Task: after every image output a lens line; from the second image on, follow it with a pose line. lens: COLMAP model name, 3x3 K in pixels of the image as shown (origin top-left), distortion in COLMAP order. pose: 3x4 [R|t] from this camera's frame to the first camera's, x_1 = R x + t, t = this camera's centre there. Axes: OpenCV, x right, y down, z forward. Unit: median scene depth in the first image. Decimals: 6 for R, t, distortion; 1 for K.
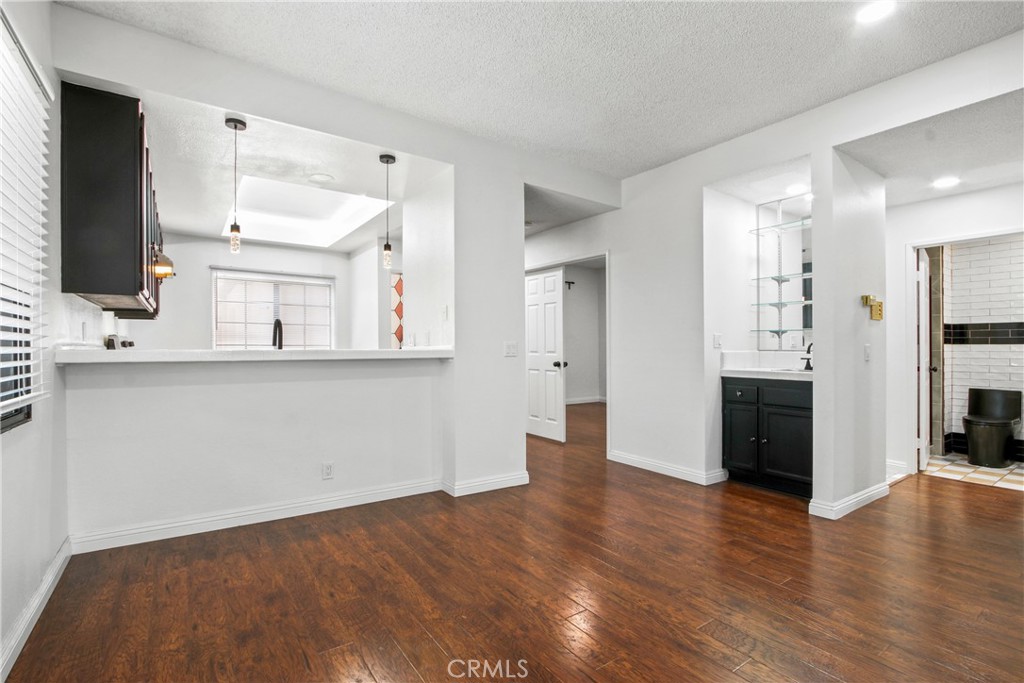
lens RADIAL K [[479.7, 0, 508.3], [0, 479.7, 344.4], [0, 0, 1]] dist [-0.018156, 0.000837]
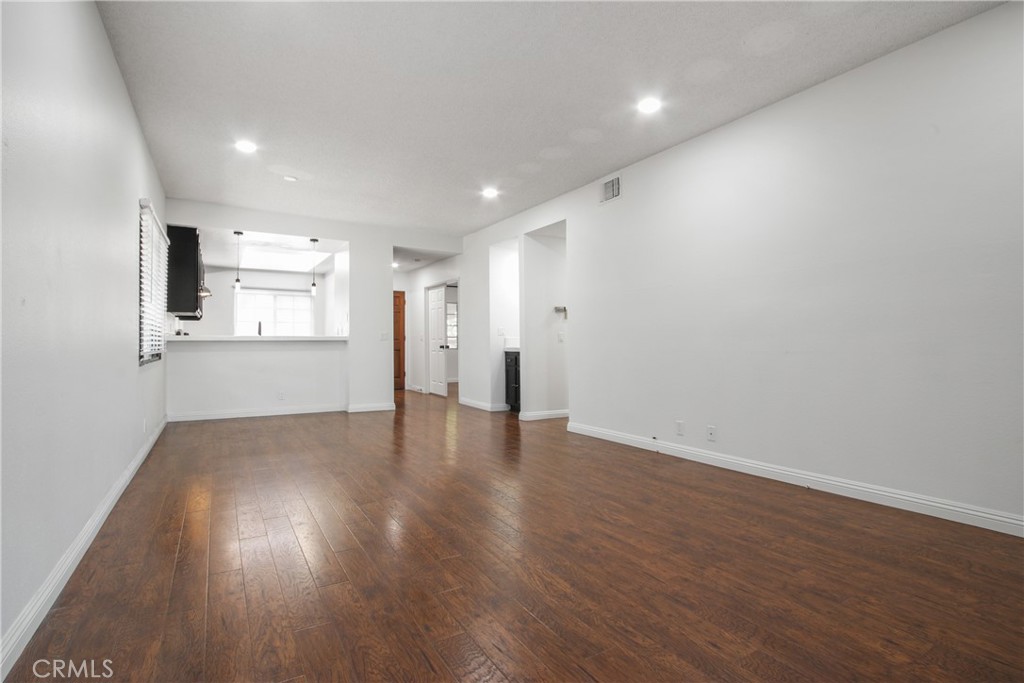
lens RADIAL K [[489.9, 0, 511.1], [0, 489.9, 326.3], [0, 0, 1]] dist [-0.024771, 0.000164]
pose [[0.998326, -0.004199, -0.057687, 0.606602], [0.002790, 0.999697, -0.024471, 0.019723], [0.057772, 0.024269, 0.998035, -0.863493]]
